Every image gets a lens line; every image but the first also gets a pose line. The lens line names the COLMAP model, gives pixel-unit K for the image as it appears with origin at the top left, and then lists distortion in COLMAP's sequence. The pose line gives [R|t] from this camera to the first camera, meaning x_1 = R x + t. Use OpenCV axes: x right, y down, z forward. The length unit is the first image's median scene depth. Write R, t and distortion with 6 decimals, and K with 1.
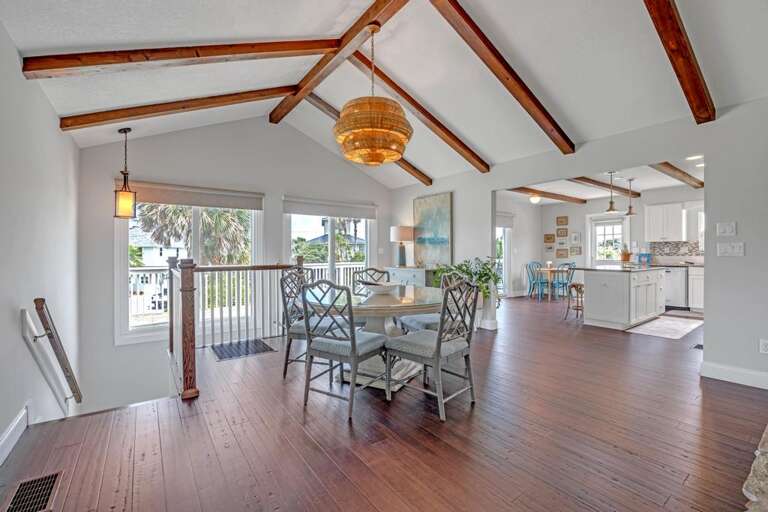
lens RADIAL K [[350.6, 0, 384.0], [0, 350.6, 256.0], [0, 0, 1]] dist [-0.000641, -0.000074]
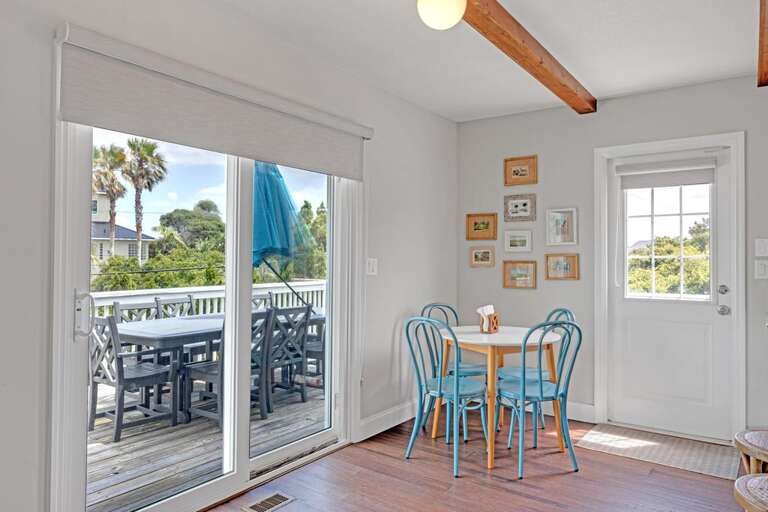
lens RADIAL K [[576.0, 0, 384.0], [0, 576.0, 256.0], [0, 0, 1]] dist [-0.002691, 0.000541]
pose [[0.952298, 0.015719, 0.304764, 0.346745], [-0.011318, 0.999805, -0.016201, -0.021280], [-0.304959, 0.011979, 0.952290, 0.801882]]
